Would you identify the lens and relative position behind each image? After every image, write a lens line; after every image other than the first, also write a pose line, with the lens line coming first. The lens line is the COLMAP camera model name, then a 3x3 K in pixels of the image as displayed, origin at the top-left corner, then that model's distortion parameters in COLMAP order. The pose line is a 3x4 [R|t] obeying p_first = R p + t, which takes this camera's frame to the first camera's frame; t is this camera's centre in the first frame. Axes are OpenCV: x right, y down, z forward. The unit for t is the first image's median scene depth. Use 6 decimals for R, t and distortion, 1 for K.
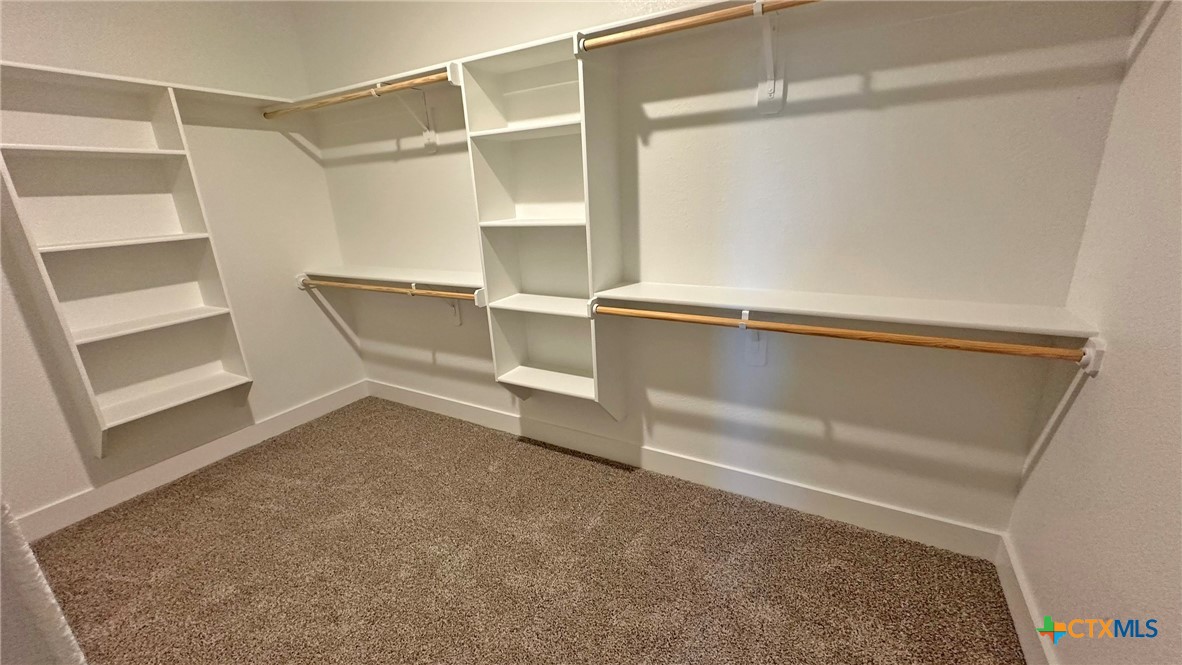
lens RADIAL K [[469.1, 0, 590.0], [0, 469.1, 329.0], [0, 0, 1]] dist [-0.000398, 0.000195]
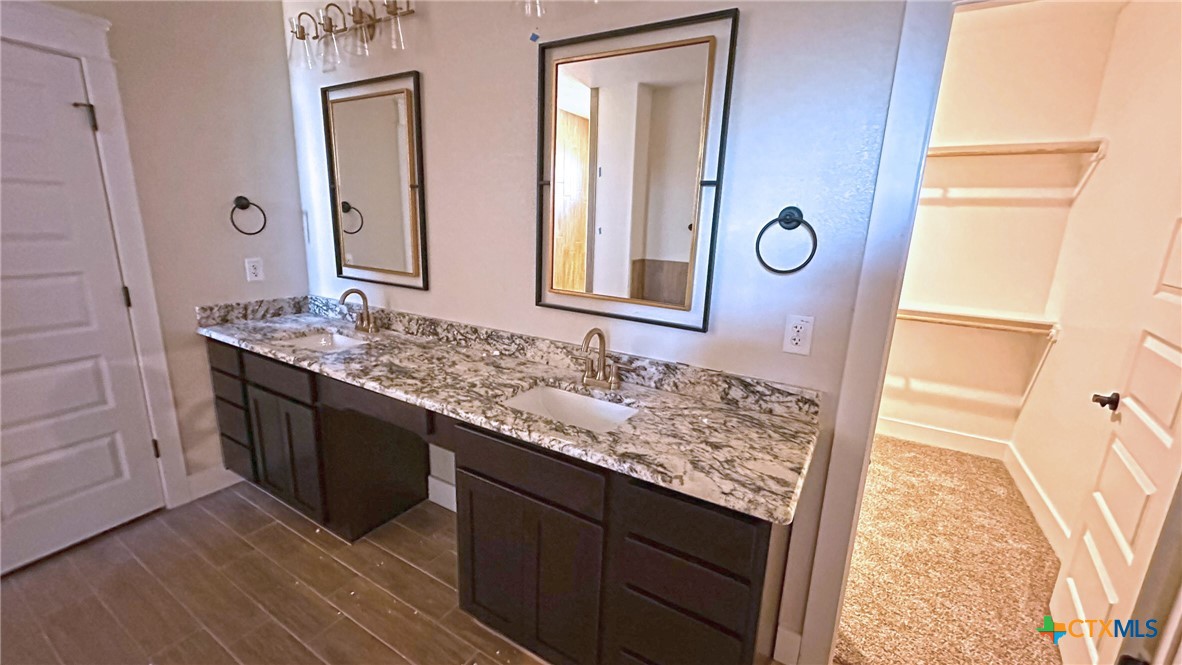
lens RADIAL K [[469.1, 0, 593.2], [0, 469.1, 335.7], [0, 0, 1]] dist [-0.000398, 0.000195]
pose [[0.996669, 0.081541, -0.001392, -0.852214], [-0.081468, 0.994717, -0.062466, 0.316929], [-0.003709, 0.062371, 0.998046, -0.940146]]
